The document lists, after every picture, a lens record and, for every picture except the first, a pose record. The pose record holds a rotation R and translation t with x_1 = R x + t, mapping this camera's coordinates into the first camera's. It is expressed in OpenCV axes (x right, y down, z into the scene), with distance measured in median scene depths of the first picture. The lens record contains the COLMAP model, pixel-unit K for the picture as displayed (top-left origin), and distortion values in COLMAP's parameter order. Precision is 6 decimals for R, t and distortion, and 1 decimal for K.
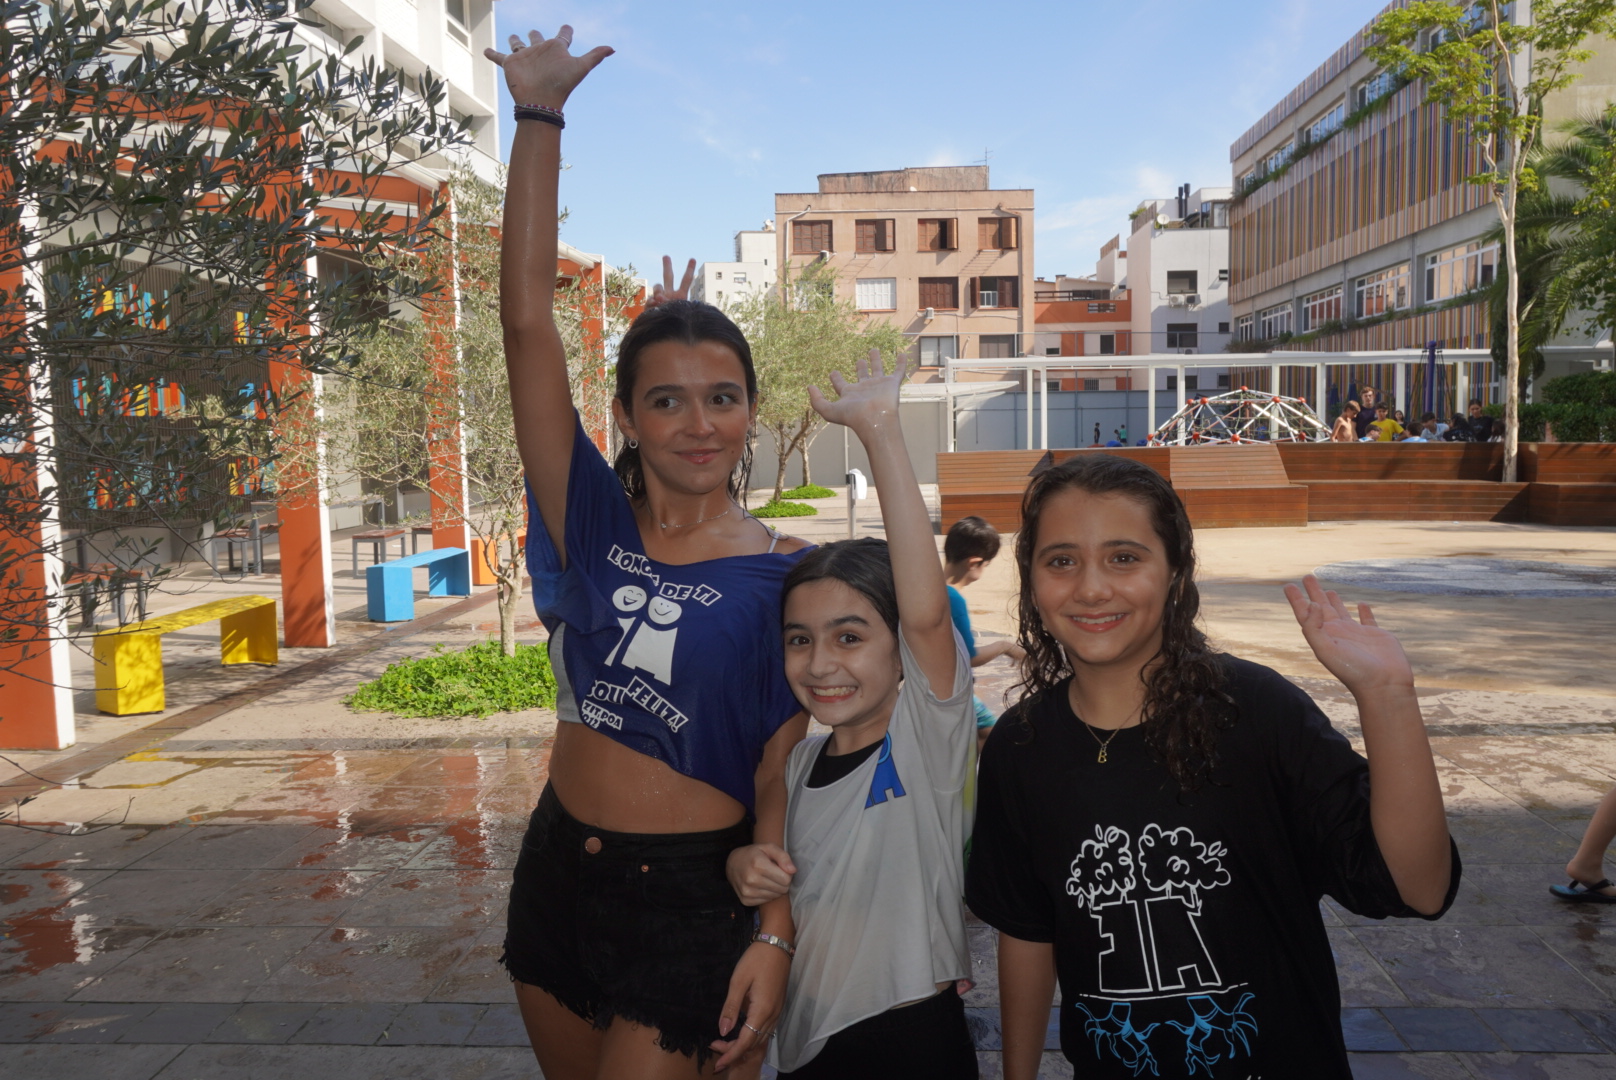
lens RADIAL K [[1245.0, 0, 808.0], [0, 1245.0, 540.0], [0, 0, 1]] dist [-0.047517, 0.037526]
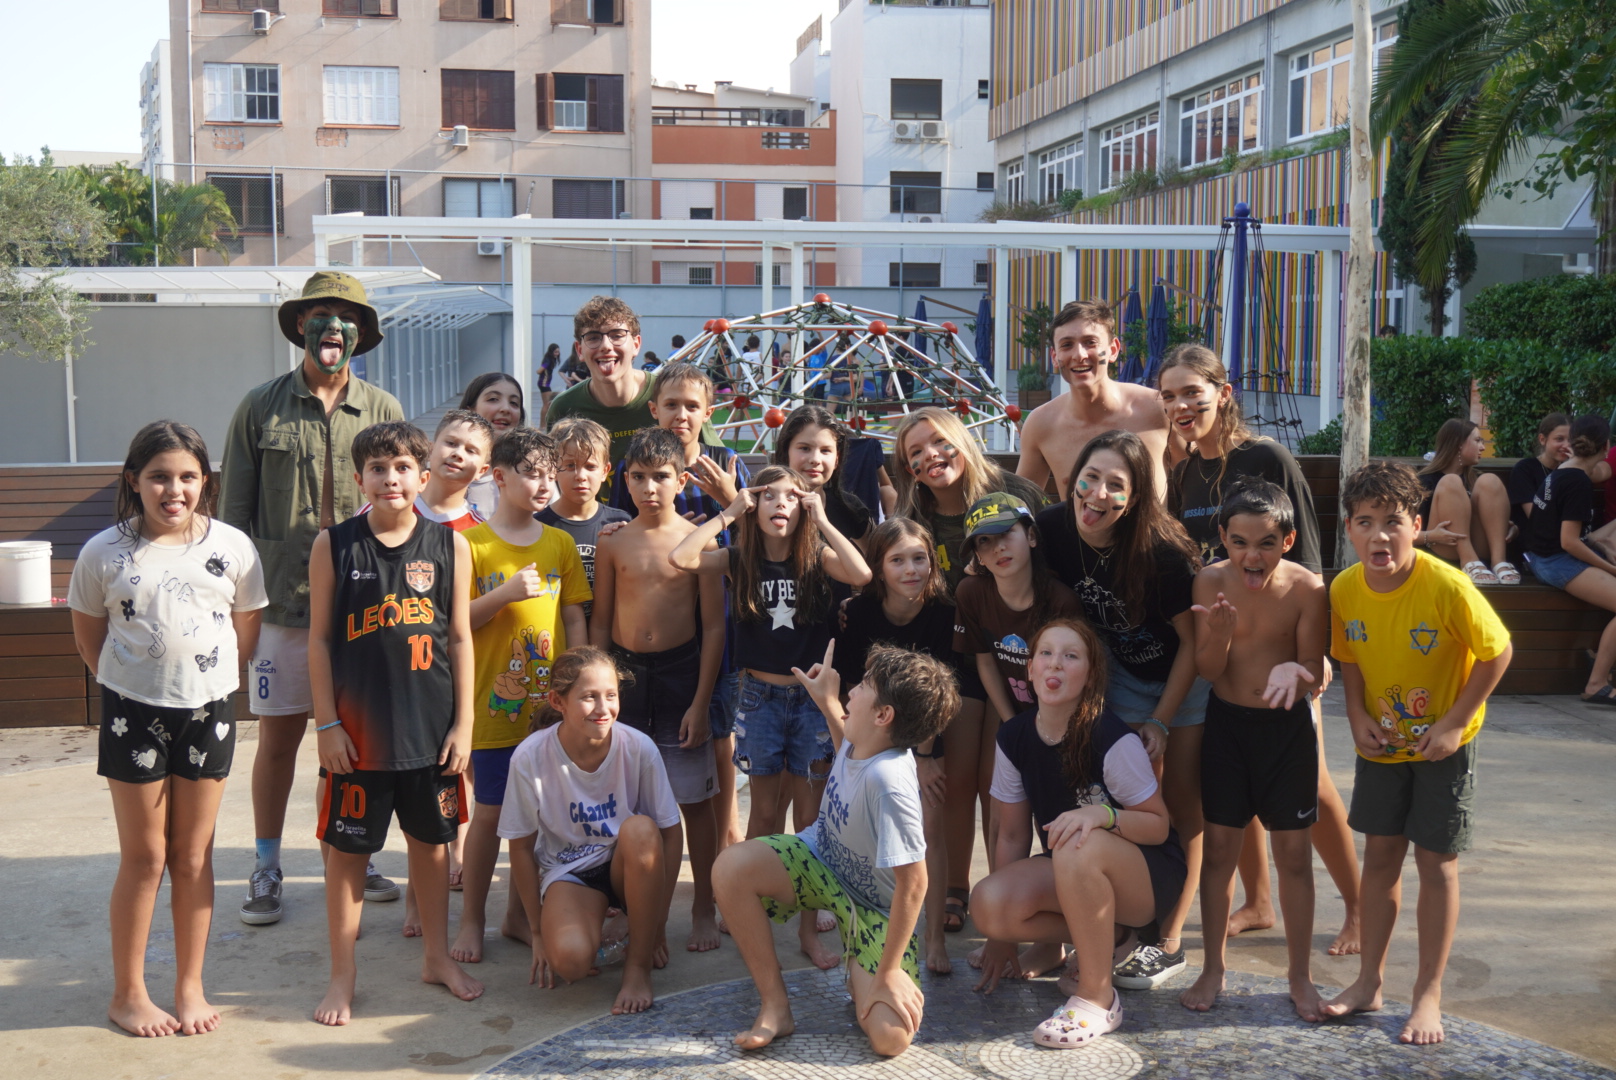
lens RADIAL K [[2019.5, 0, 808.0], [0, 2019.5, 540.0], [0, 0, 1]] dist [-0.007783, -0.020969]
pose [[0.978538, 0.000288, 0.206066, 0.067856], [-0.002474, 0.999943, 0.010350, -0.015002], [-0.206052, -0.010638, 0.978483, 0.103074]]
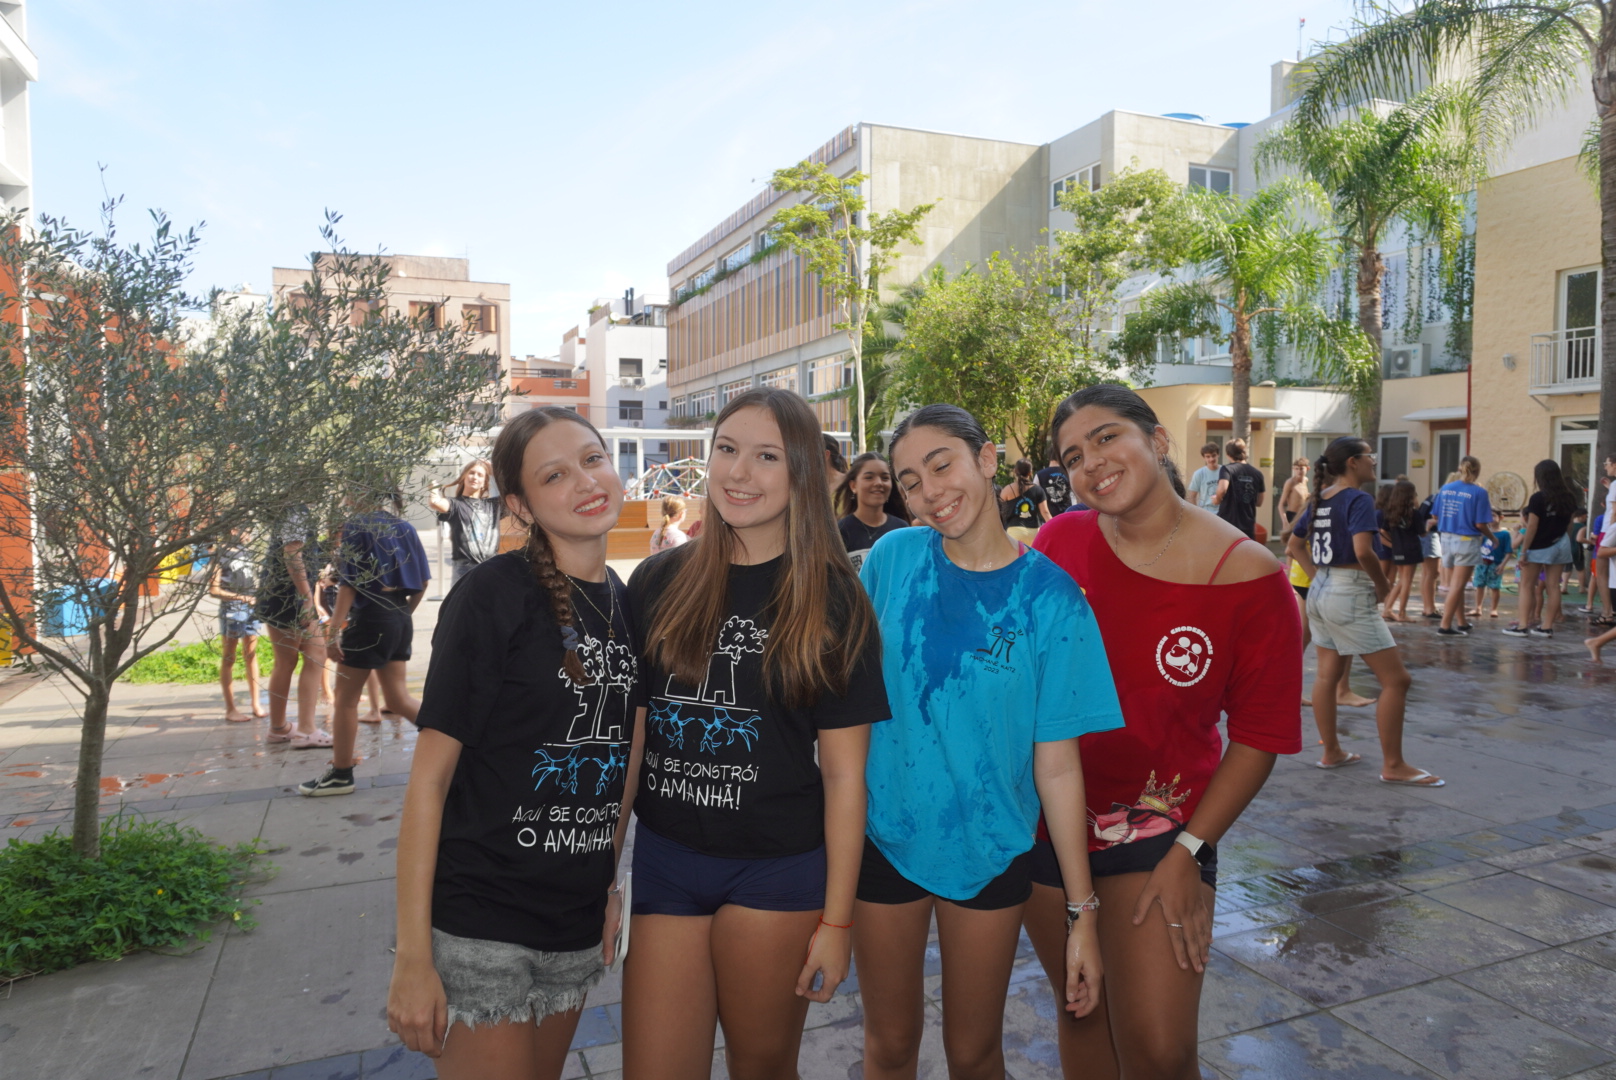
lens RADIAL K [[1068.9, 0, 808.0], [0, 1068.9, 540.0], [0, 0, 1]] dist [-0.057200, 0.000770]
pose [[0.895192, -0.008219, 0.445605, -0.020062], [0.024258, 0.999246, -0.030301, 0.002628], [-0.445020, 0.037934, 0.894717, -0.038447]]
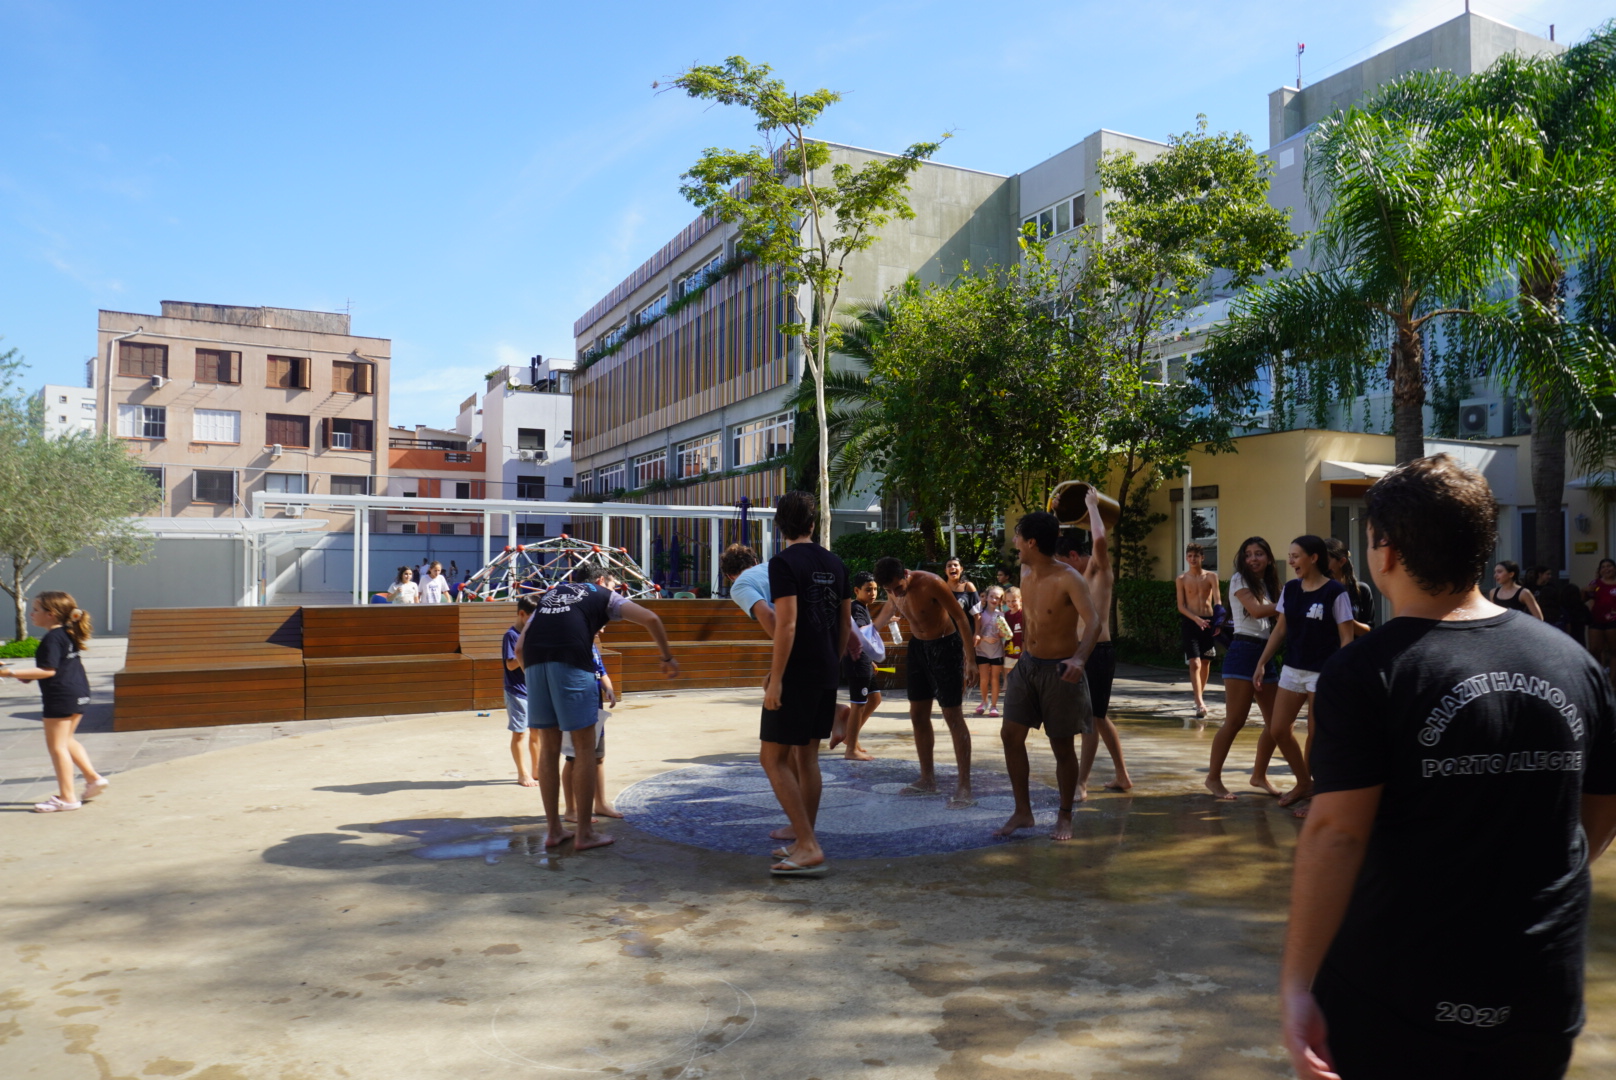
lens RADIAL K [[1084.7, 0, 786.3], [0, 1084.7, 532.4], [0, 0, 1]] dist [-0.008281, 0.000078]
pose [[0.870373, 0.038454, 0.490889, 0.032012], [0.022016, 0.992910, -0.116814, -0.008495], [-0.491901, 0.112479, 0.863355, 0.069974]]
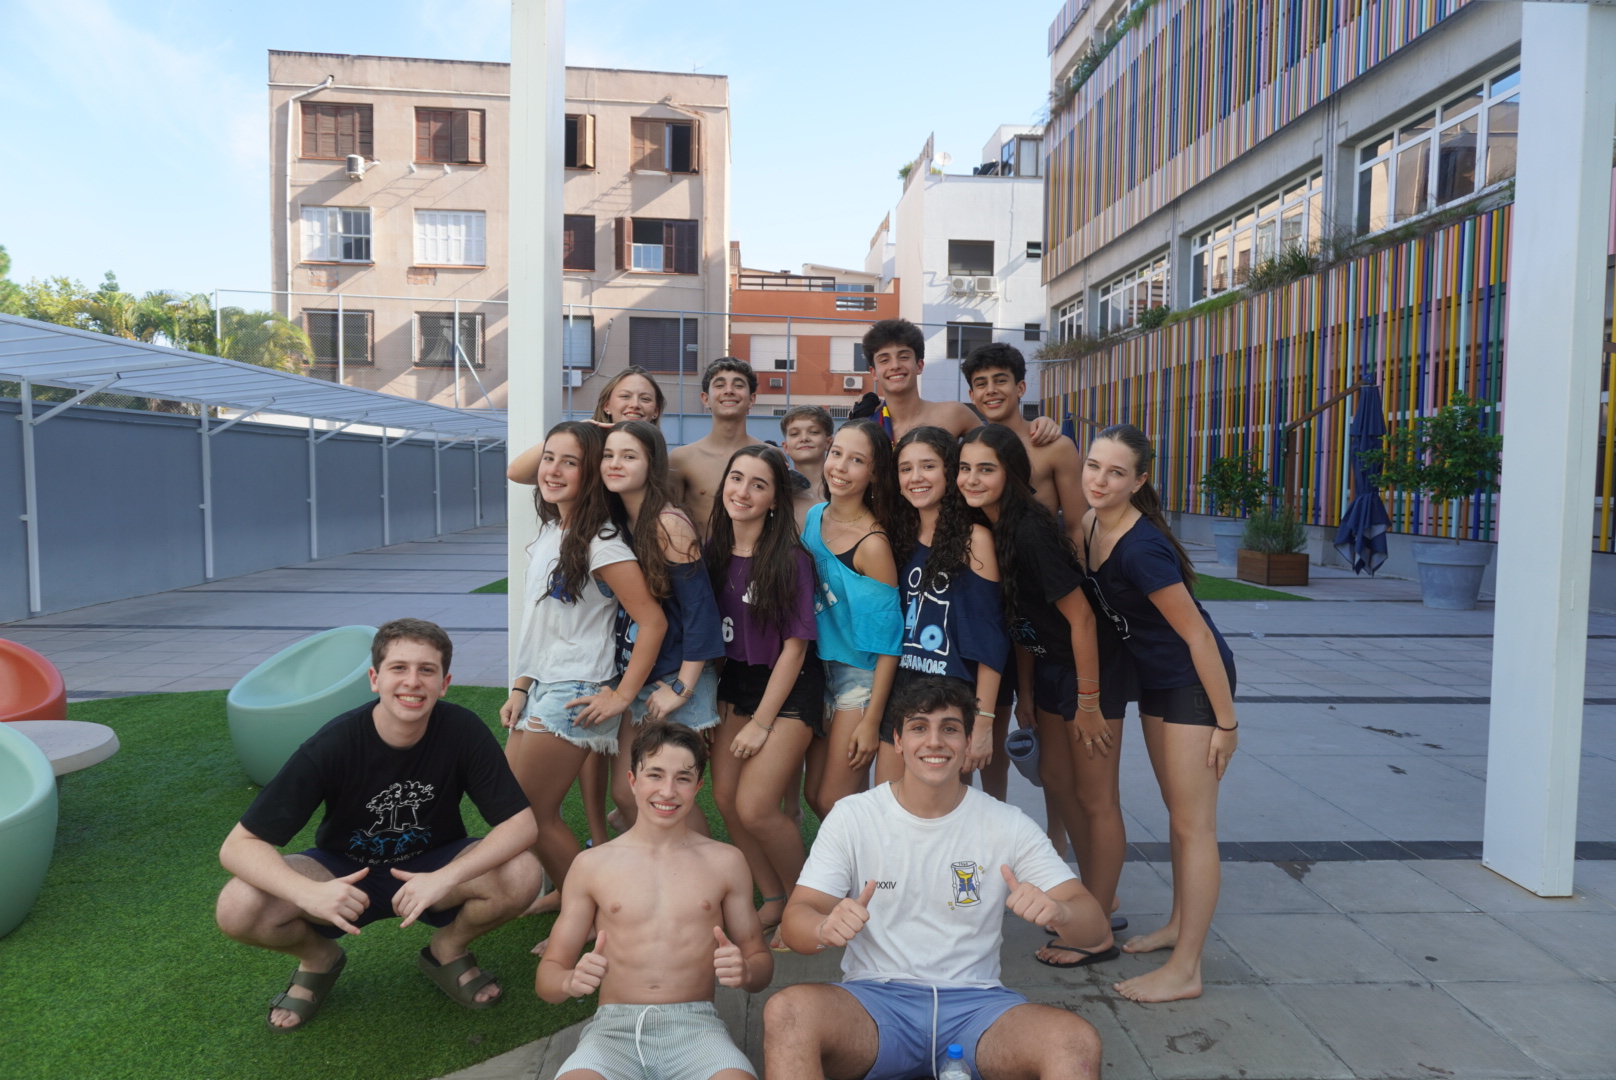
lens RADIAL K [[1090.4, 0, 808.0], [0, 1090.4, 540.0], [0, 0, 1]] dist [-0.054365, 0.046814]
pose [[0.990575, 0.019865, 0.135525, 0.162680], [-0.015887, 0.999412, -0.030372, -0.048182], [-0.136048, 0.027933, 0.990308, 0.512336]]
